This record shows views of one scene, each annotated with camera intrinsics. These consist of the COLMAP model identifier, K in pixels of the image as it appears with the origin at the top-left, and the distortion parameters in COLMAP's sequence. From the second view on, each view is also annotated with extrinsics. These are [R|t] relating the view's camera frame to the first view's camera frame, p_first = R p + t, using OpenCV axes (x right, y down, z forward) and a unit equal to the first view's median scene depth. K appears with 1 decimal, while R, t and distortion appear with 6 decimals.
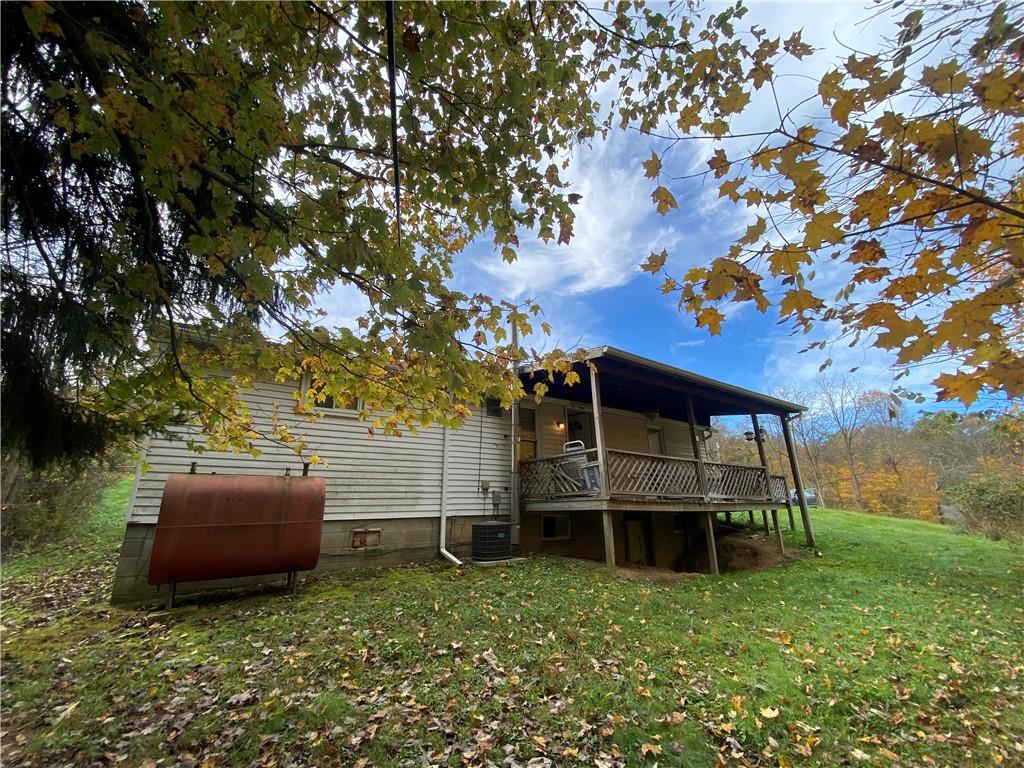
lens RADIAL K [[406.2, 0, 511.5], [0, 406.2, 379.7], [0, 0, 1]] dist [0.025713, -0.024786]
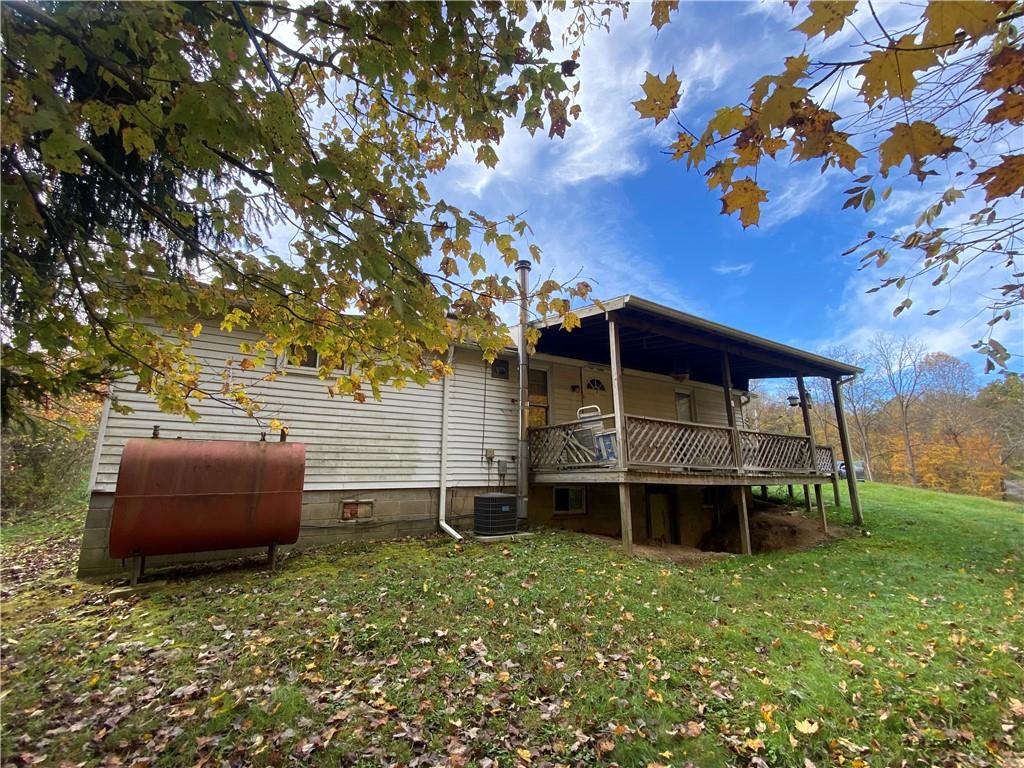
lens RADIAL K [[420.5, 0, 522.1], [0, 420.5, 382.2], [0, 0, 1]] dist [0.022566, -0.019917]
pose [[0.999171, 0.002347, -0.040644, 0.064316], [0.001127, 0.996360, 0.085240, 0.032388], [0.040696, -0.085215, 0.995531, 0.132469]]
